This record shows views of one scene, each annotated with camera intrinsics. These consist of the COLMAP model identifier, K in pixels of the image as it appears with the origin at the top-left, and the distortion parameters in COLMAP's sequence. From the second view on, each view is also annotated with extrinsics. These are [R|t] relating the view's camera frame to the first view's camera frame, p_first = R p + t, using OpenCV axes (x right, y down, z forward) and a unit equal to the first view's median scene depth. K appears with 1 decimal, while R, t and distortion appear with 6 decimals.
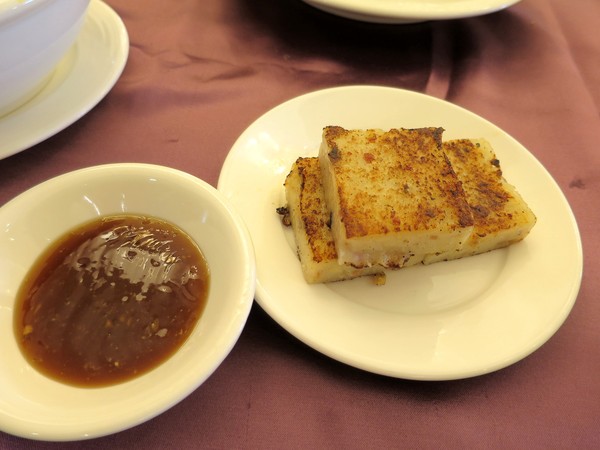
lens RADIAL K [[433.2, 0, 301.0], [0, 433.2, 229.1], [0, 0, 1]] dist [-0.028227, 0.010346]
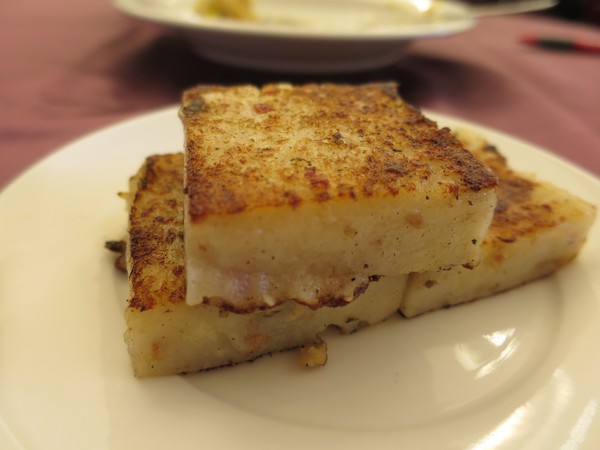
lens RADIAL K [[433.2, 0, 300.0], [0, 433.2, 228.3], [0, 0, 1]] dist [-0.028227, 0.010346]
pose [[0.993387, -0.082786, 0.079555, 0.150043], [0.103803, 0.943676, -0.314166, 0.137756], [-0.049065, 0.320347, 0.946029, 0.563424]]
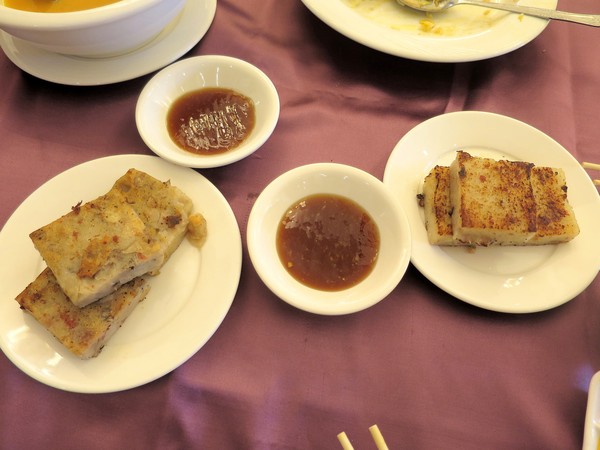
lens RADIAL K [[433.2, 0, 305.1], [0, 433.2, 225.5], [0, 0, 1]] dist [-0.028227, 0.010346]
pose [[0.974894, 0.185448, -0.123251, -0.276076], [-0.162461, 0.970920, 0.175842, -0.173066], [0.152276, -0.151404, 0.976672, -0.765325]]
